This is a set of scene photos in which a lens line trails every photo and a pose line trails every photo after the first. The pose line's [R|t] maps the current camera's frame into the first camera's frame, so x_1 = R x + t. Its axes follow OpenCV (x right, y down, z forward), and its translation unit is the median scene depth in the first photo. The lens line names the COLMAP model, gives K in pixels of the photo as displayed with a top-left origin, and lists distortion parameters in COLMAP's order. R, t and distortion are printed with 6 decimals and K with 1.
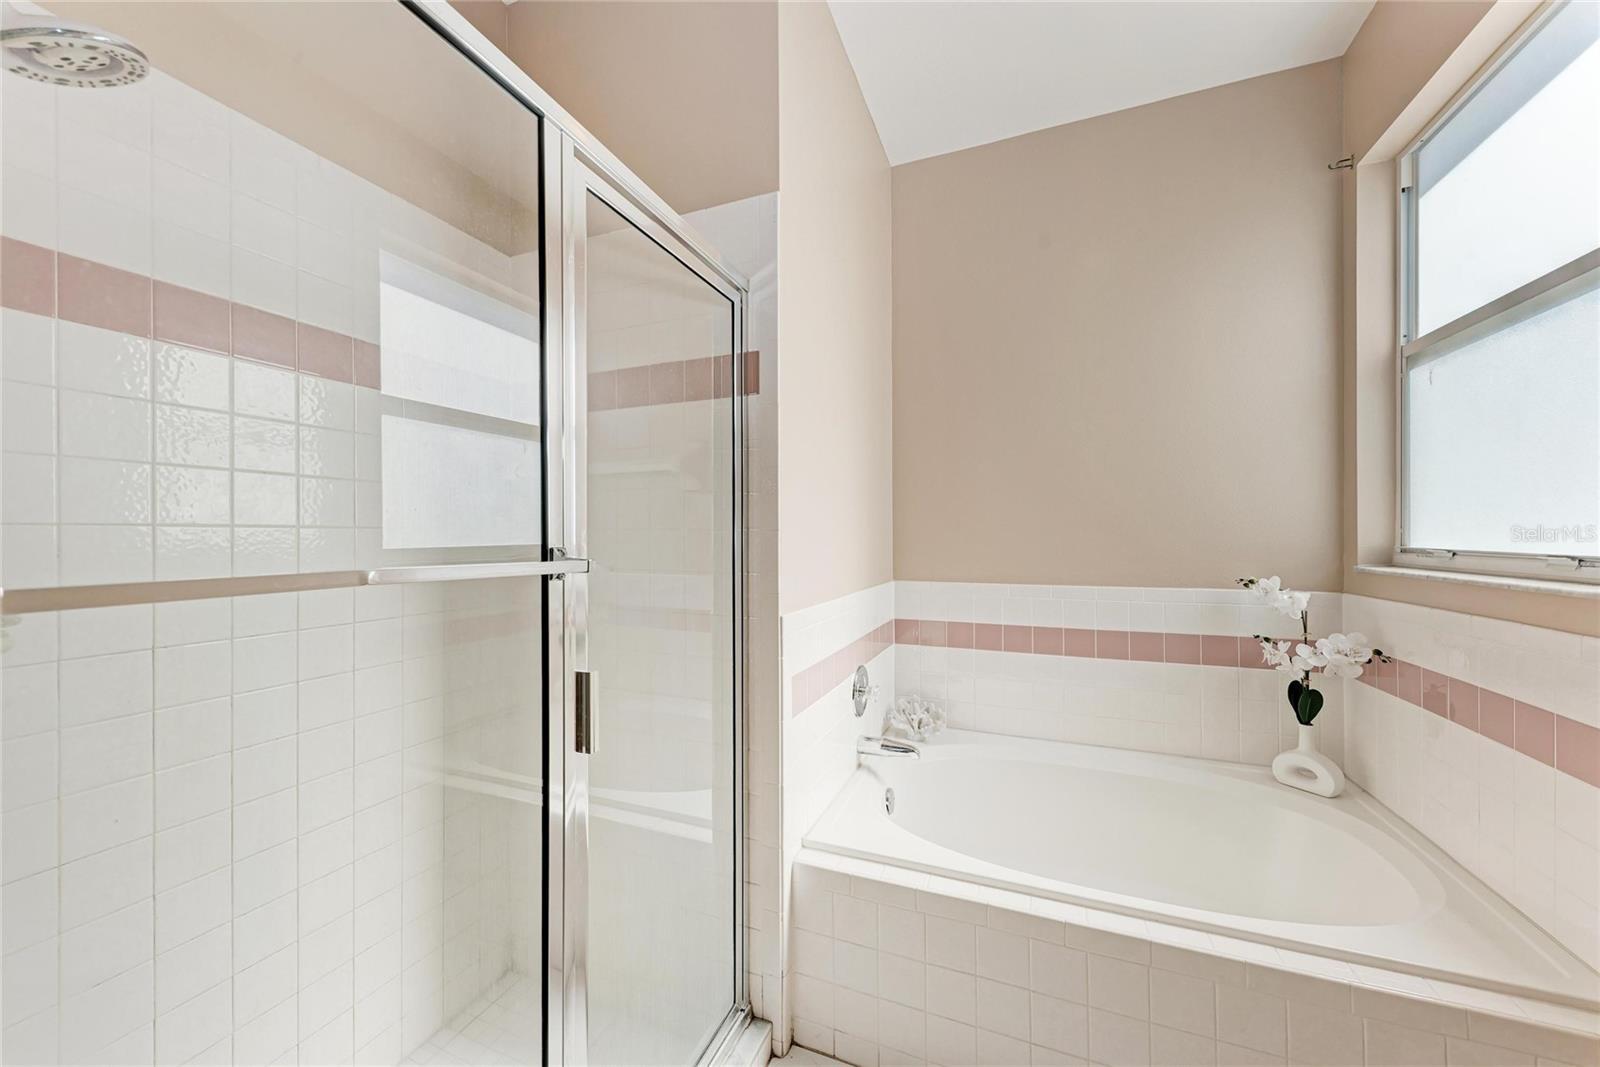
lens RADIAL K [[585.3, 0, 802.6], [0, 585.3, 537.0], [0, 0, 1]] dist [0.021215, -0.005957]
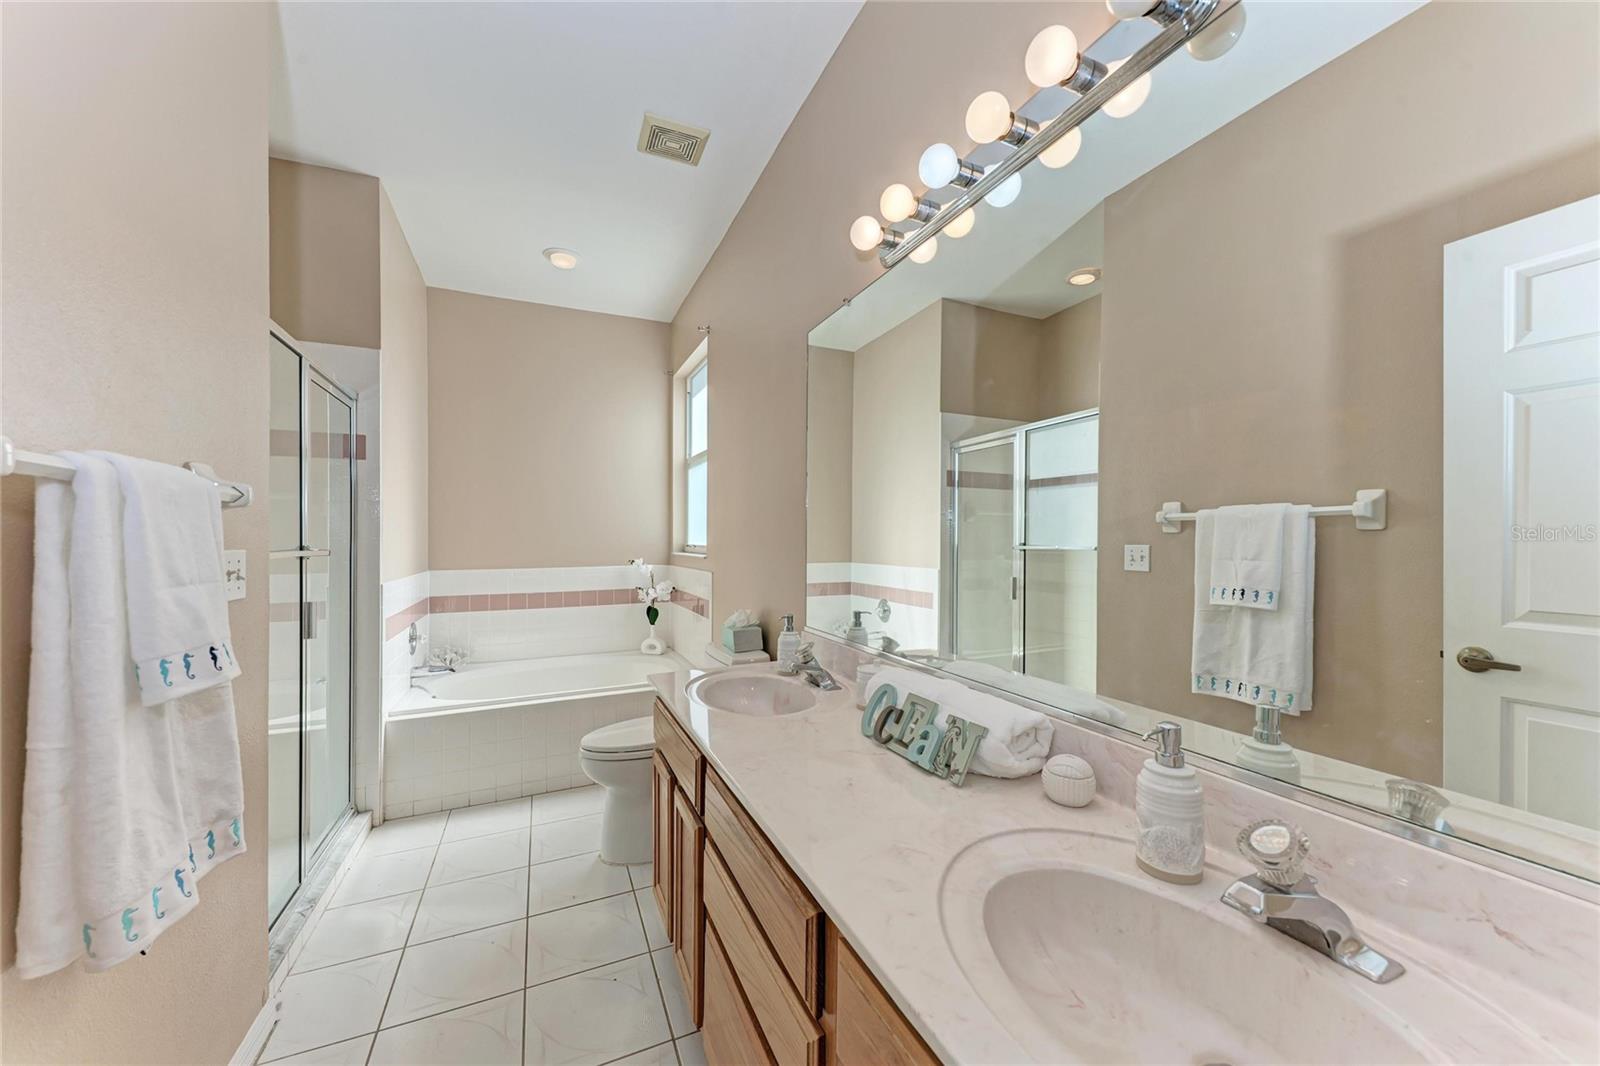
lens RADIAL K [[585.3, 0, 802.6], [0, 585.3, 536.5], [0, 0, 1]] dist [0.021215, -0.005957]
pose [[0.693277, 0.005559, 0.720650, -0.350414], [-0.001043, 0.999977, -0.006710, -0.000645], [-0.720671, 0.003900, 0.693266, -0.935095]]
